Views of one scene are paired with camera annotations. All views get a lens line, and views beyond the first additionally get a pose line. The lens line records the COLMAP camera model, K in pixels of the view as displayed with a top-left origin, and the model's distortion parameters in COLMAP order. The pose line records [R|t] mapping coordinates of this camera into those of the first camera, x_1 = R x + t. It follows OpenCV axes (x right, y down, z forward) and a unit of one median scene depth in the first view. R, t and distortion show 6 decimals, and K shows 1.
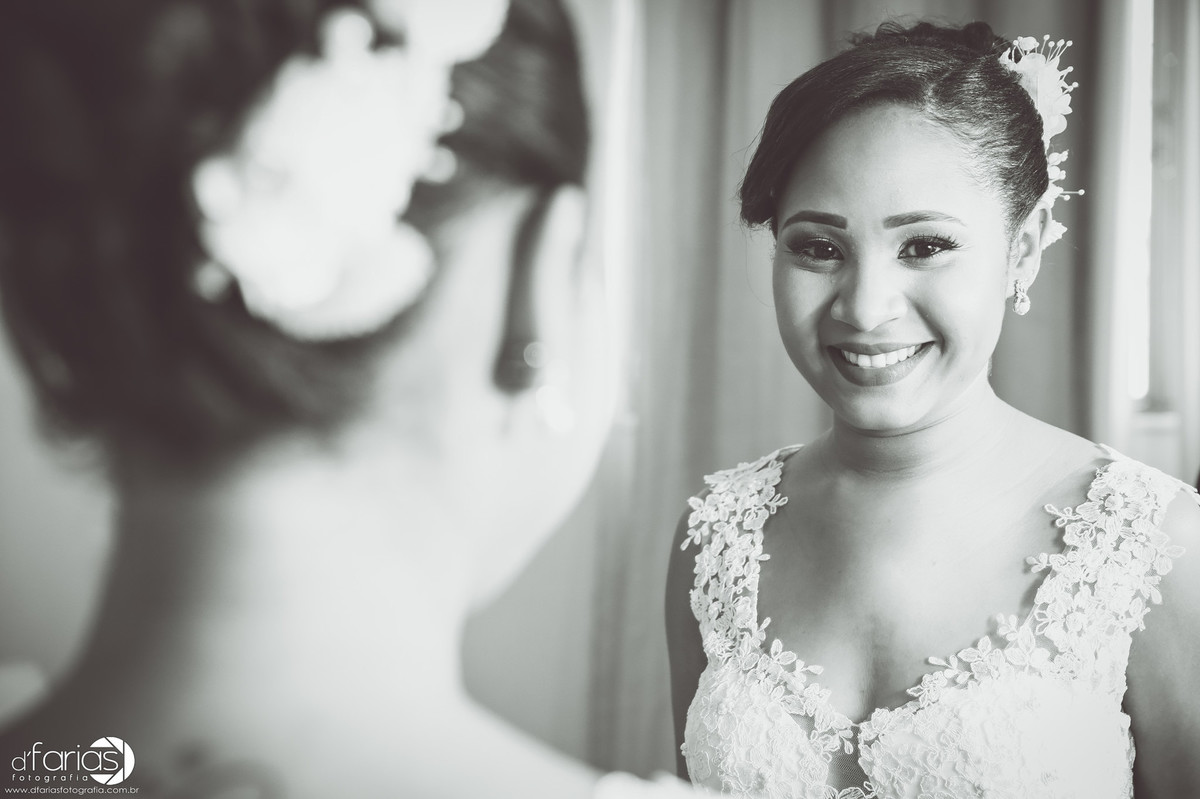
lens RADIAL K [[2440.5, 0, 600.0], [0, 2440.5, 399.5], [0, 0, 1]] dist [0.290111, 0.421029]
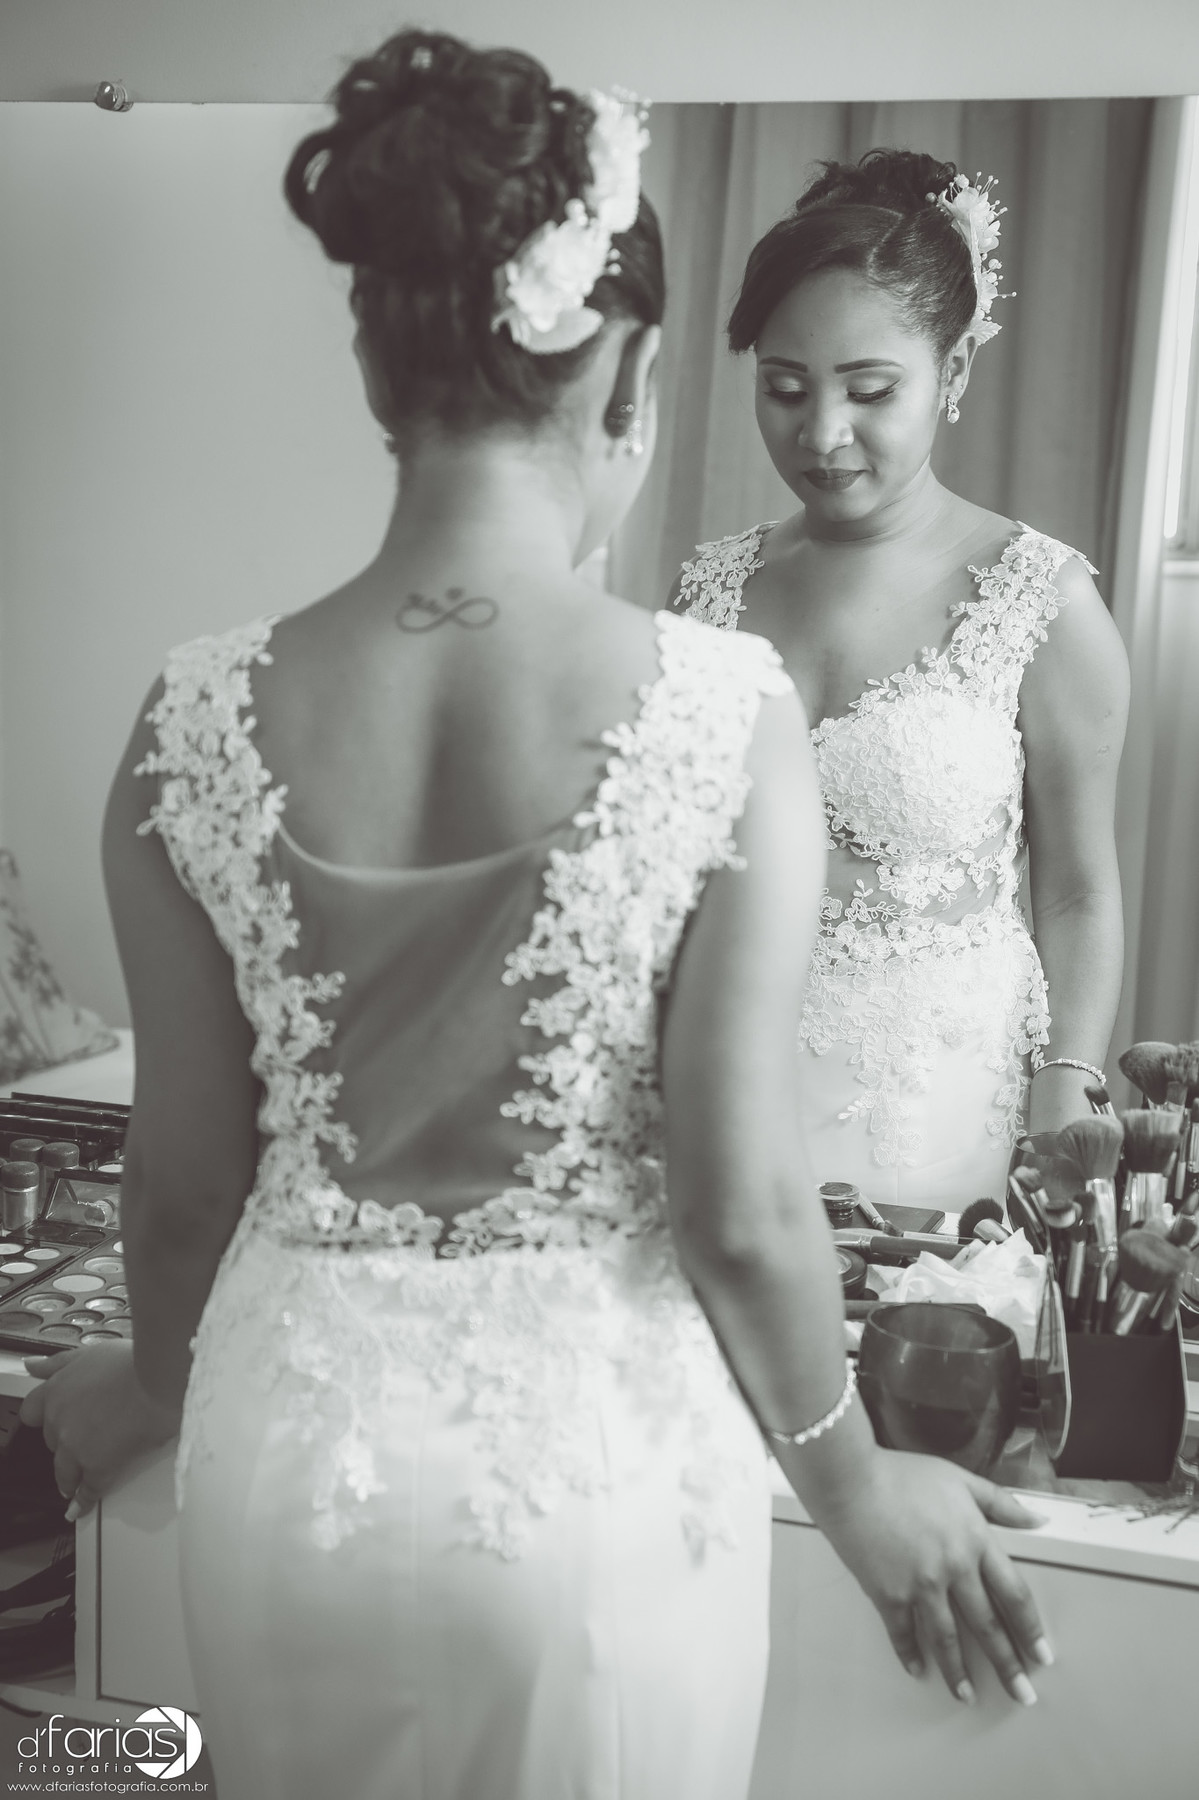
lens RADIAL K [[2824.4, 0, 599.5], [0, 2824.4, 900.0], [0, 0, 1]] dist [0.143951, -0.057071]
pose [[0.999001, 0.039456, 0.020967, -0.031319], [-0.041736, 0.991574, 0.122636, 0.043879], [-0.015951, -0.123388, 0.992230, -0.467567]]
